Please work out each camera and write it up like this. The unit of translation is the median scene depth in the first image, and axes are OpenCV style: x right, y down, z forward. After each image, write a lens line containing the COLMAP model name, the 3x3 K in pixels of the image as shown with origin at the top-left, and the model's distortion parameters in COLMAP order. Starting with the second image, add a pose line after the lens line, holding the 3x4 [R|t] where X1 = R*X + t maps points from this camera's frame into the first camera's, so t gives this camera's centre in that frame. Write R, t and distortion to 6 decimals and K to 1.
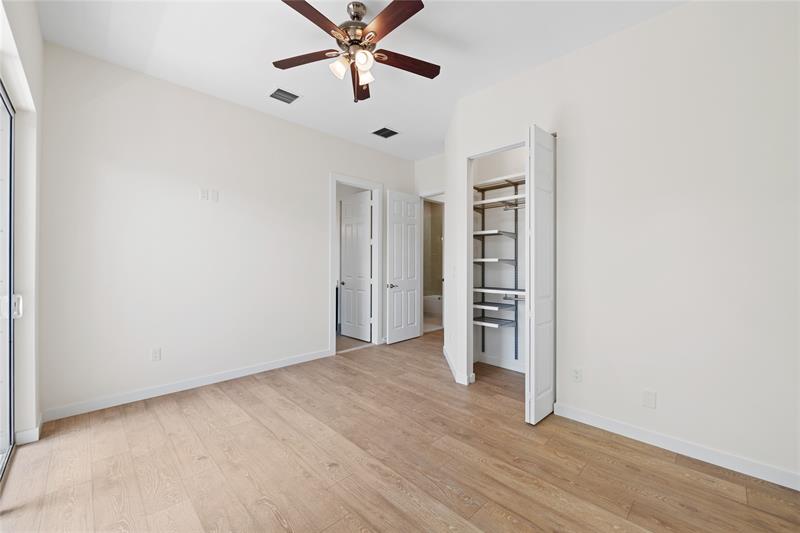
lens RADIAL K [[318.0, 0, 398.1], [0, 318.0, 262.2], [0, 0, 1]] dist [0.001265, -0.000348]
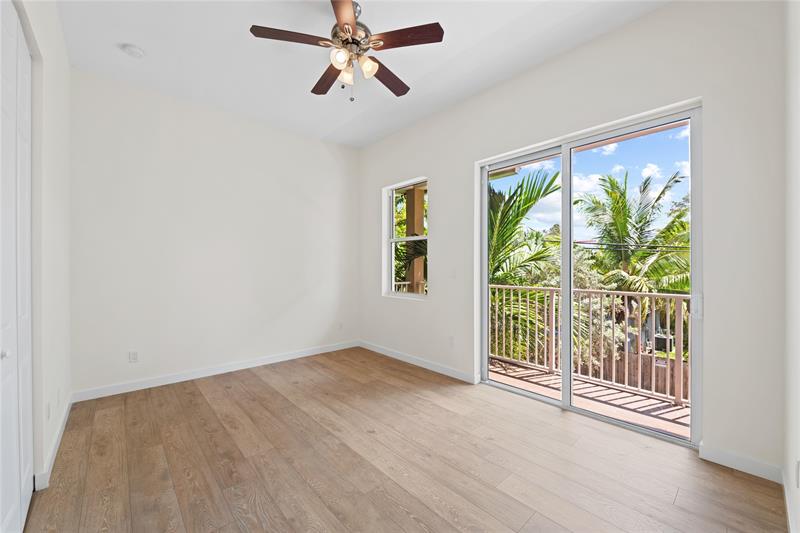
lens RADIAL K [[318.0, 0, 399.8], [0, 318.0, 268.3], [0, 0, 1]] dist [0.001265, -0.000348]
pose [[-0.998989, -0.002347, 0.044884, -0.333648], [-0.002006, 0.999969, 0.007637, 0.018902], [-0.044900, 0.007539, -0.998963, 2.009191]]
